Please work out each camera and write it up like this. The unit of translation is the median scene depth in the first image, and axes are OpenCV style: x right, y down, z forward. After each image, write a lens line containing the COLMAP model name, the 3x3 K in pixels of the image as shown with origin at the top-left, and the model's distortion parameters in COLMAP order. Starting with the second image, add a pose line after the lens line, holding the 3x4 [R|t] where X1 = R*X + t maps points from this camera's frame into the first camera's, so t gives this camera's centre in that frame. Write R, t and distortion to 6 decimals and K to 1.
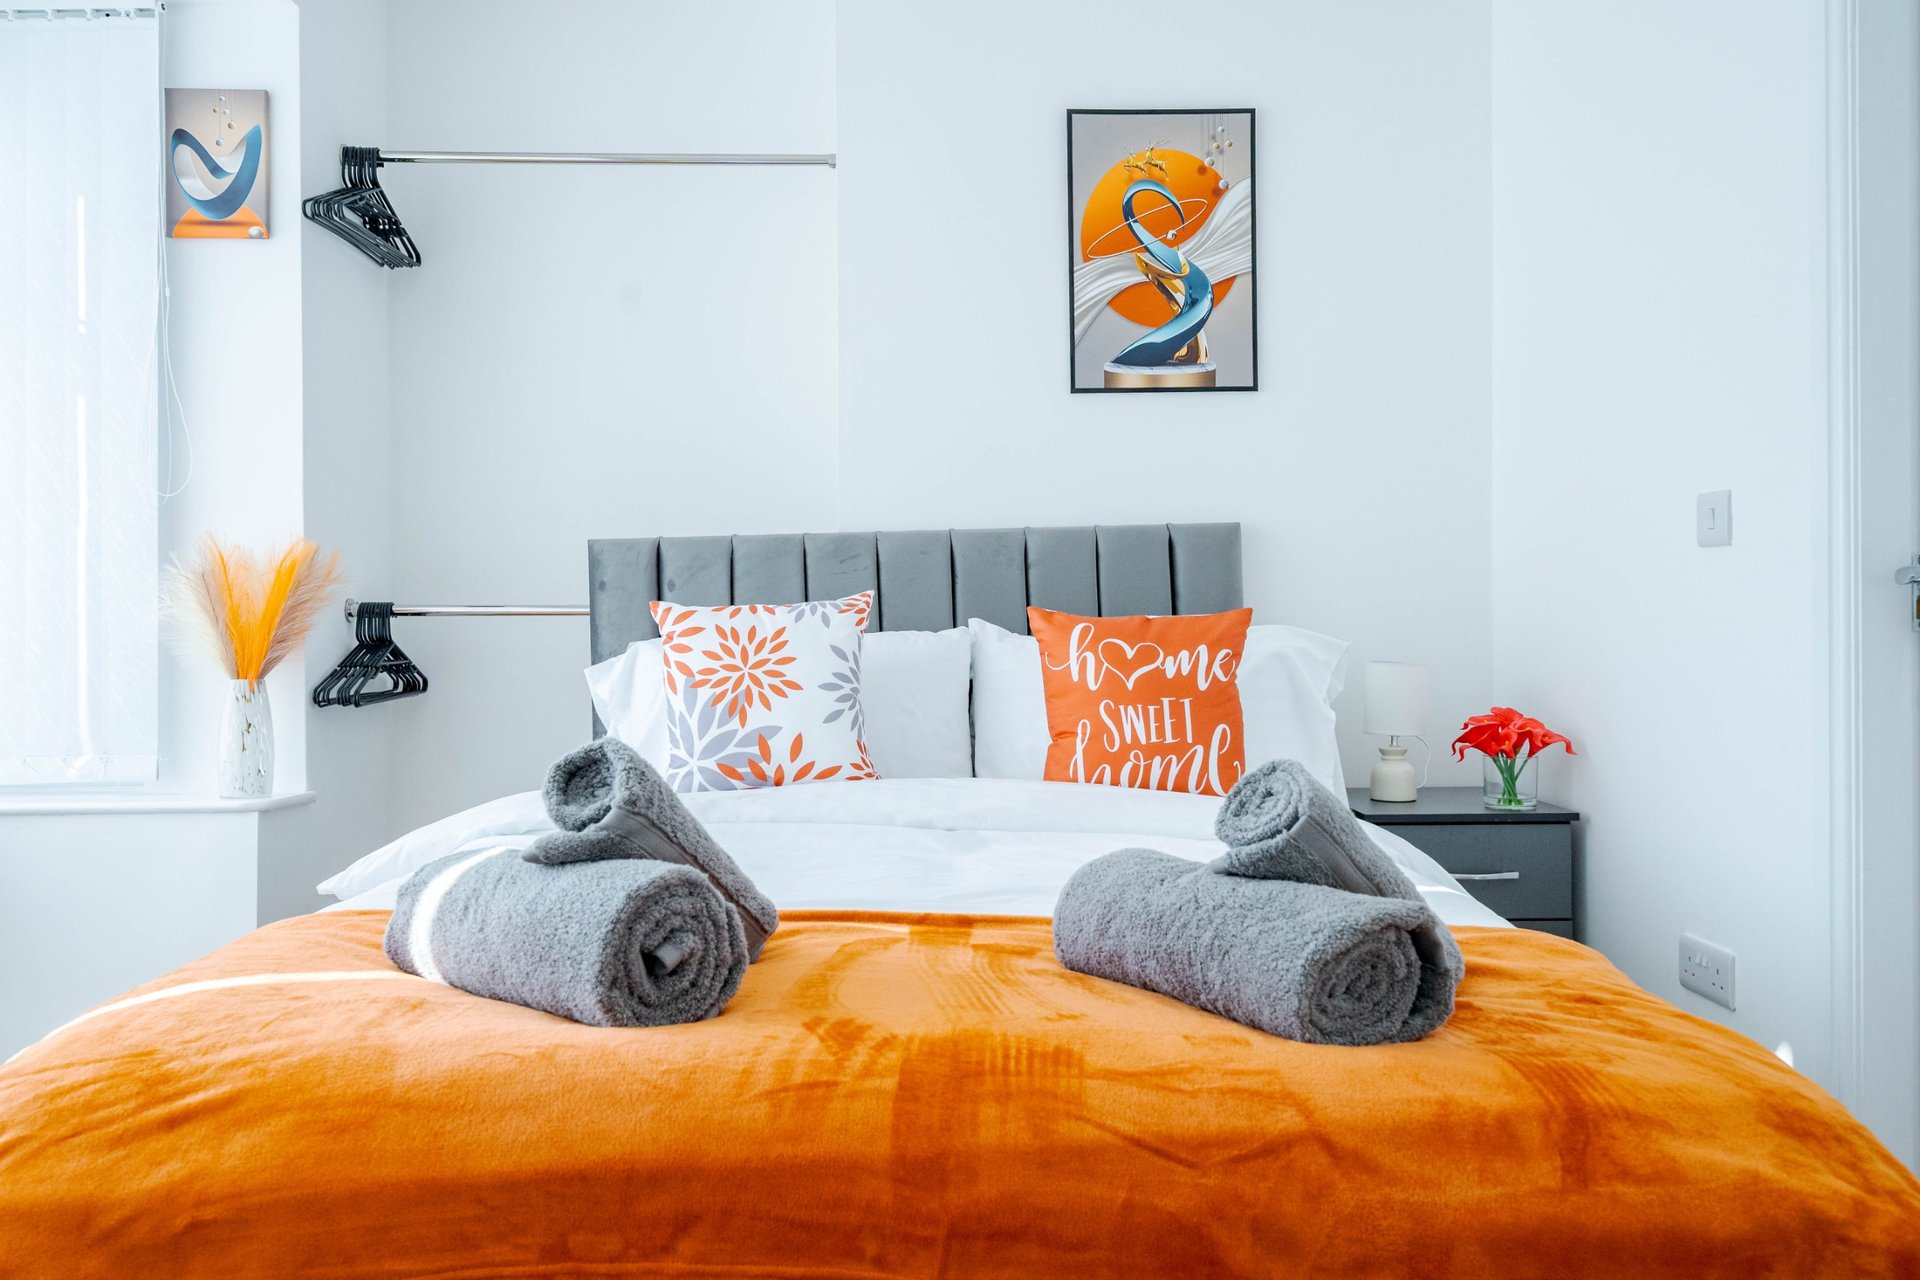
lens RADIAL K [[1457.6, 0, 960.0], [0, 1457.6, 640.0], [0, 0, 1]] dist [0.004536, 0.001813]
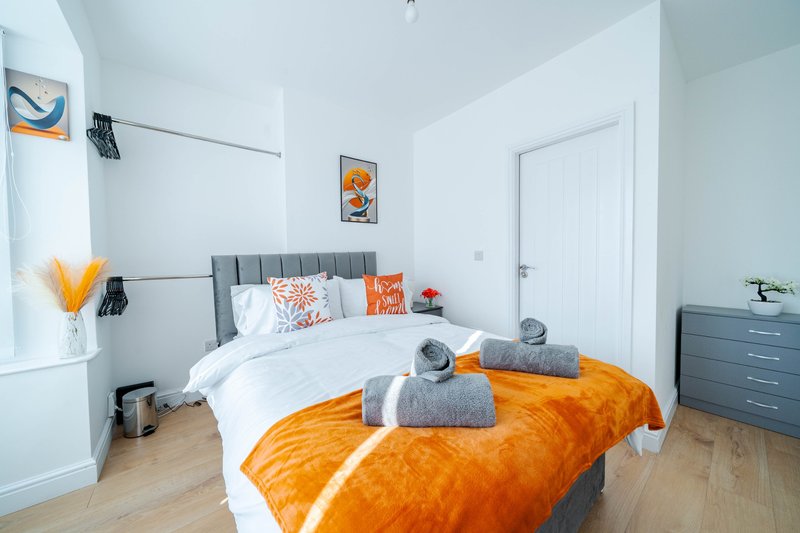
lens RADIAL K [[285.1, 0, 400.0], [0, 285.1, 266.5], [0, 0, 1]] dist [-0.000480, -0.000111]
pose [[0.790256, -0.025576, 0.612243, -0.332840], [0.014993, 0.999637, 0.022407, -0.055666], [-0.612593, -0.008528, 0.790352, 0.241587]]
